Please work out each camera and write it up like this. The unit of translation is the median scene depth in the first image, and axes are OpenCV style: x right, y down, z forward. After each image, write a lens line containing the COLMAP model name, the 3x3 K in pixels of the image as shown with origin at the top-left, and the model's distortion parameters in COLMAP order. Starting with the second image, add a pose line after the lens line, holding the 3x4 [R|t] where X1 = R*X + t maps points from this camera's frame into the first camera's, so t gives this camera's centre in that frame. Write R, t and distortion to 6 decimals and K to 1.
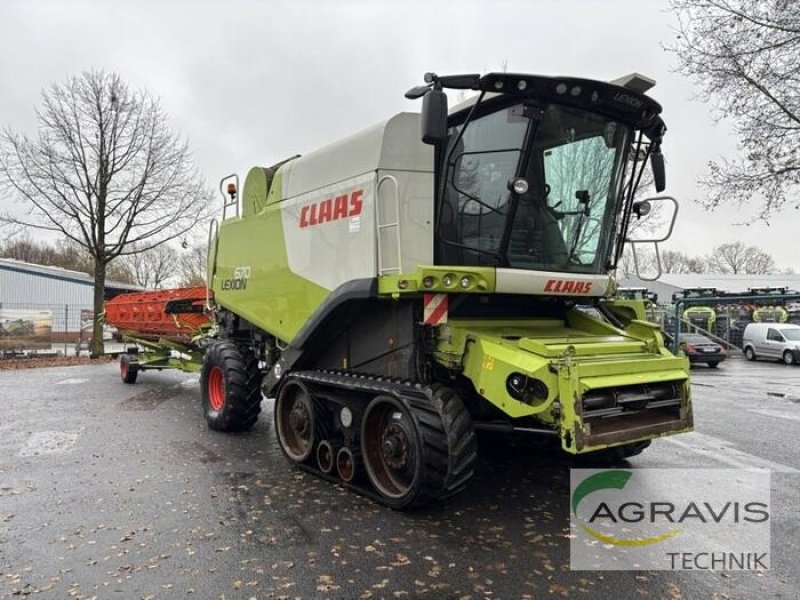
lens RADIAL K [[612.5, 0, 400.7], [0, 612.5, 305.2], [0, 0, 1]] dist [0.007274, -0.007644]
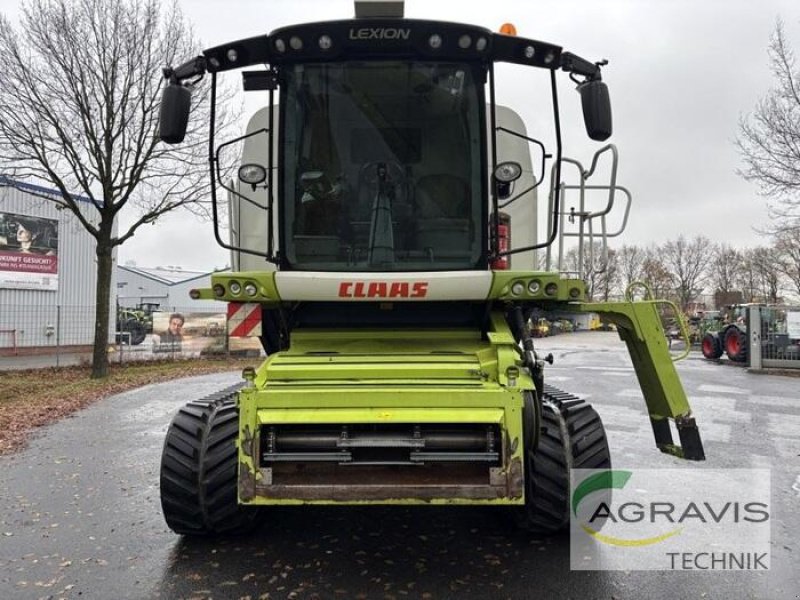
lens RADIAL K [[612.5, 0, 401.1], [0, 612.5, 299.9], [0, 0, 1]] dist [0.007274, -0.007644]
pose [[0.804260, -0.025191, -0.593743, 0.712510], [0.016646, 0.999664, -0.019865, -0.001508], [0.594044, 0.006093, 0.804410, 0.373261]]
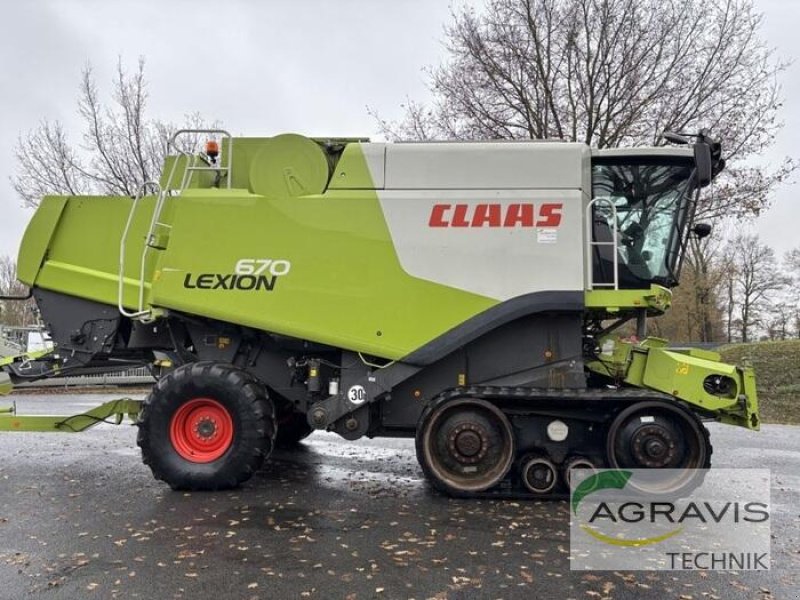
lens RADIAL K [[612.5, 0, 397.0], [0, 612.5, 298.1], [0, 0, 1]] dist [0.007274, -0.007644]
pose [[0.644472, 0.067216, 0.761668, -1.010638], [-0.021645, 0.997333, -0.069699, 0.045275], [-0.764322, 0.028433, 0.644208, 0.557738]]
